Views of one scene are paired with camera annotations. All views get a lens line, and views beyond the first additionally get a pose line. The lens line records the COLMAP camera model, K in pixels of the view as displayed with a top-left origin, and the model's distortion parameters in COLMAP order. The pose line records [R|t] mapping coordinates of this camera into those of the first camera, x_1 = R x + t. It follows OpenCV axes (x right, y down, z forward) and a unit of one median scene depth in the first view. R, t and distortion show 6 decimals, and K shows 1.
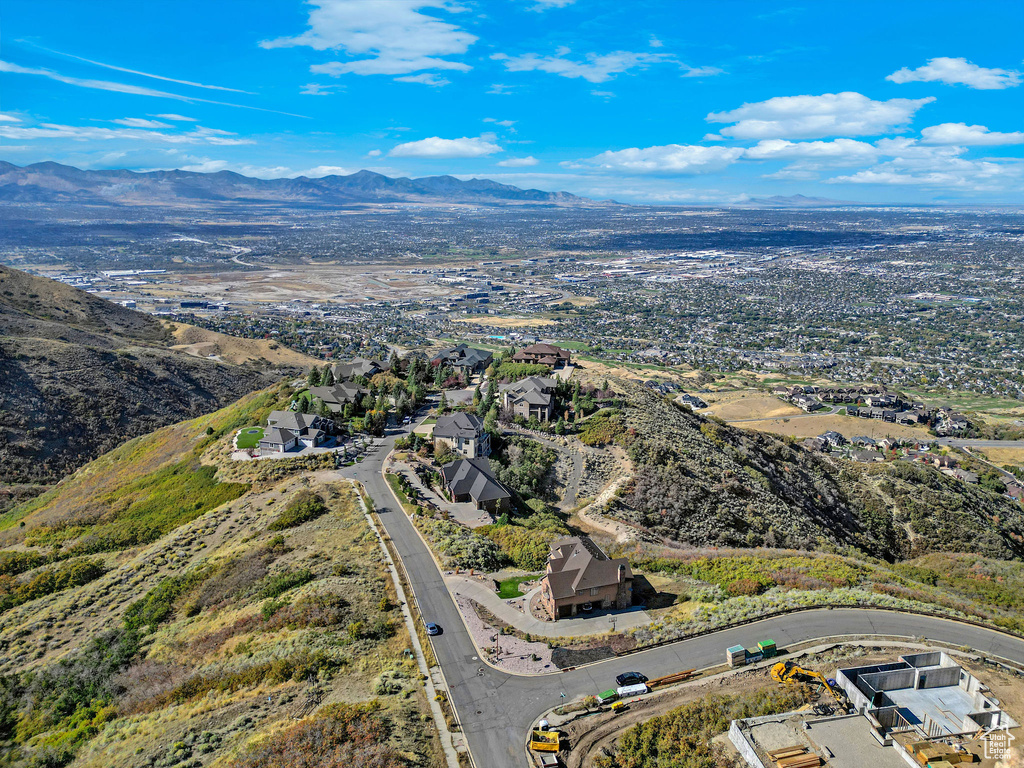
lens RADIAL K [[721.3, 0, 510.1], [0, 721.3, 372.0], [0, 0, 1]] dist [0.084439, -0.088140]
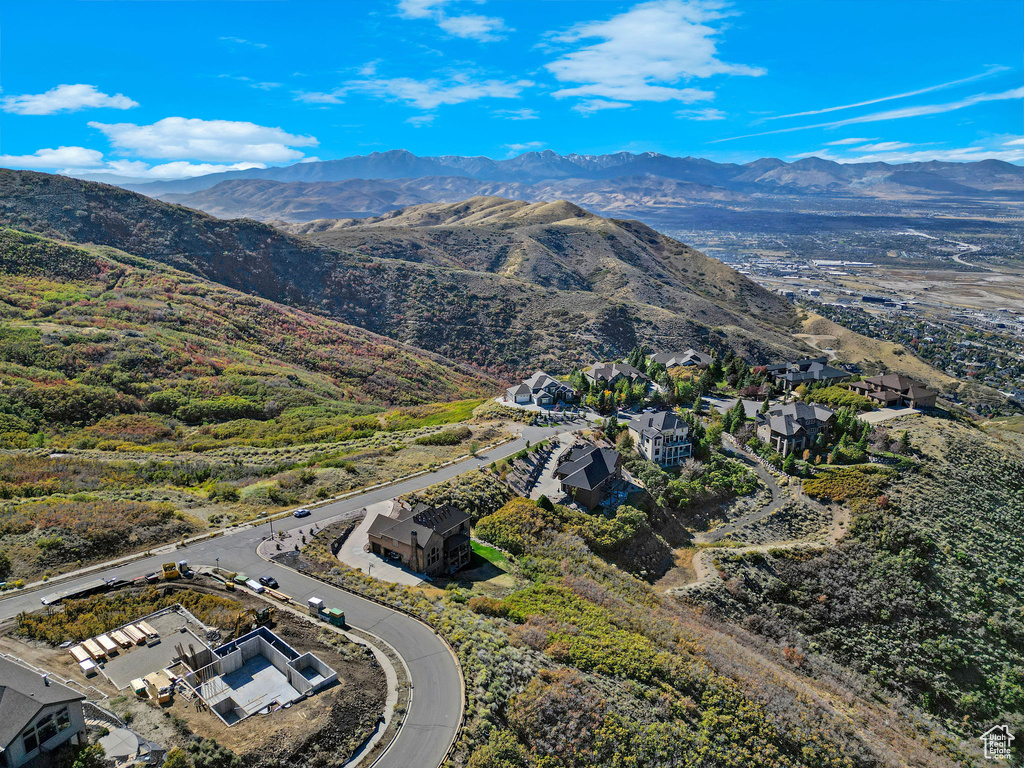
lens RADIAL K [[721.3, 0, 510.1], [0, 721.3, 372.0], [0, 0, 1]] dist [0.084439, -0.088140]
pose [[0.592752, 0.202335, -0.779555, 0.115170], [-0.194690, 0.975220, 0.105083, -0.012169], [0.781499, 0.089483, 0.617456, 0.046196]]
